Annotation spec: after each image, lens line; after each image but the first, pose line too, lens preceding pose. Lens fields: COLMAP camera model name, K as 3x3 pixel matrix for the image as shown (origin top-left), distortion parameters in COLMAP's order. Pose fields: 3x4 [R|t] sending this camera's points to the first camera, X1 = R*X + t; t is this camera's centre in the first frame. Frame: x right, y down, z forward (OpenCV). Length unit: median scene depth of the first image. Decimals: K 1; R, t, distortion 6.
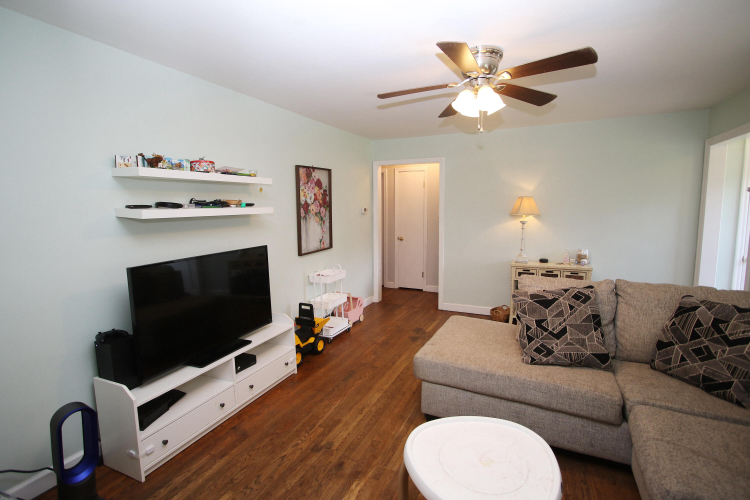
lens RADIAL K [[356.7, 0, 375.8], [0, 356.7, 239.1], [0, 0, 1]] dist [-0.015132, 0.000601]
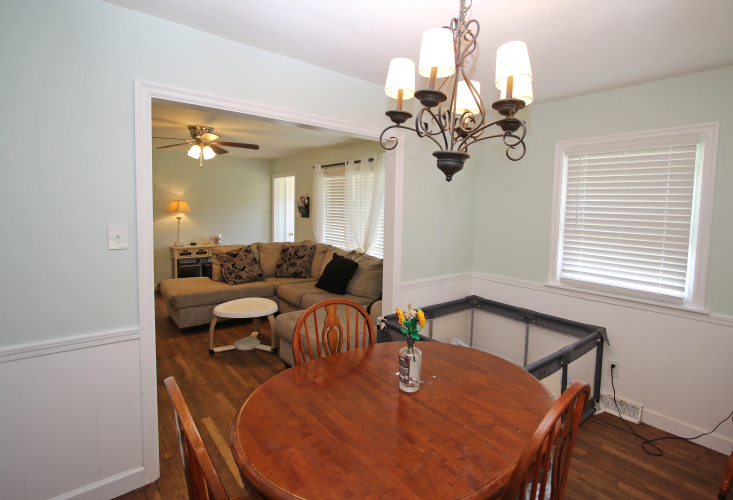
lens RADIAL K [[359.1, 0, 380.7], [0, 359.1, 232.4], [0, 0, 1]] dist [-0.001721, -0.000072]
pose [[0.423494, -0.045547, 0.904753, -0.663055], [0.063177, 0.997788, 0.020659, 0.039063], [-0.903693, 0.048411, 0.425435, -0.409850]]
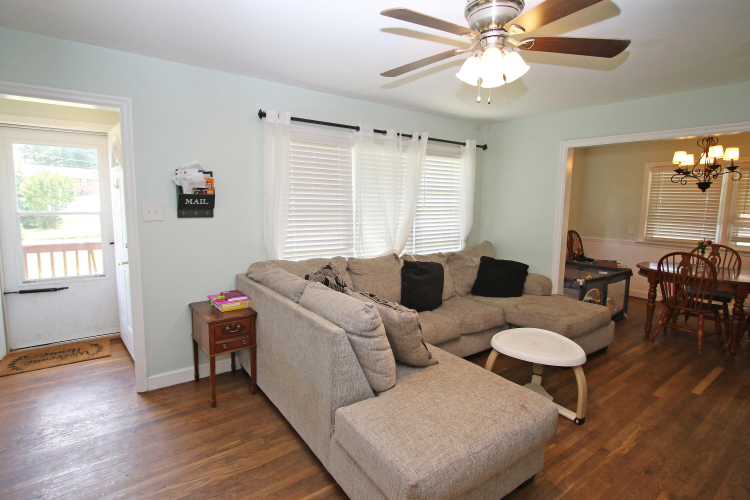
lens RADIAL K [[378.3, 0, 373.6], [0, 378.3, 239.8], [0, 0, 1]] dist [-0.006167, 0.000115]
pose [[-0.875829, -0.061564, 0.478679, 0.060594], [0.035662, 0.980864, 0.191401, -0.117277], [-0.481303, 0.184705, -0.856873, 1.205171]]
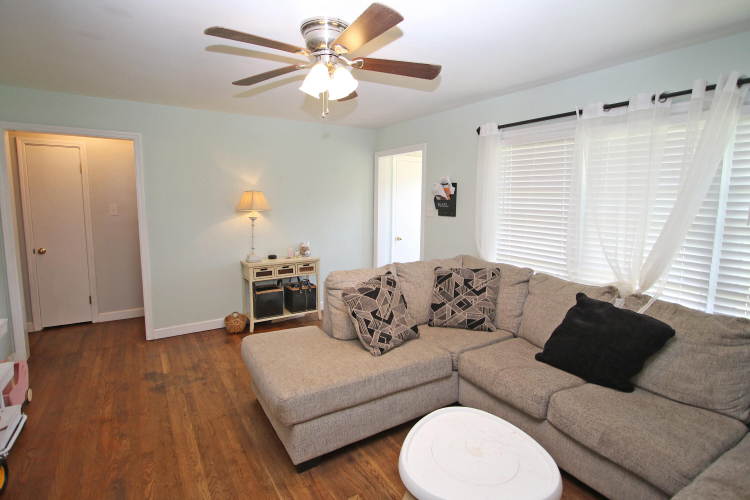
lens RADIAL K [[367.1, 0, 375.9], [0, 367.1, 239.8], [0, 0, 1]] dist [-0.010854, 0.000112]
pose [[0.526687, -0.082907, 0.846007, -0.279854], [0.069706, 0.996093, 0.054219, -0.025612], [-0.847196, 0.030415, 0.530408, 0.272025]]
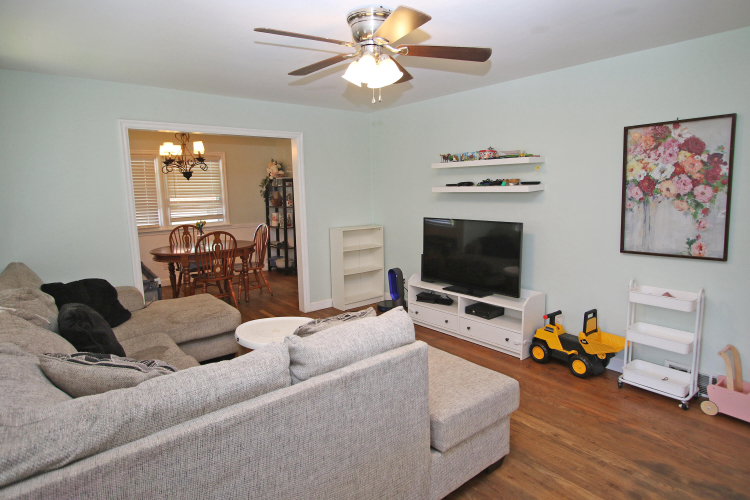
lens RADIAL K [[421.0, 0, 377.5], [0, 421.0, 237.1], [0, 0, 1]] dist [-0.003669, -0.000836]
pose [[-0.438440, 0.129591, -0.889369, 0.804385], [-0.062340, 0.982782, 0.173934, -0.106671], [0.896596, 0.131703, -0.422812, 0.954094]]
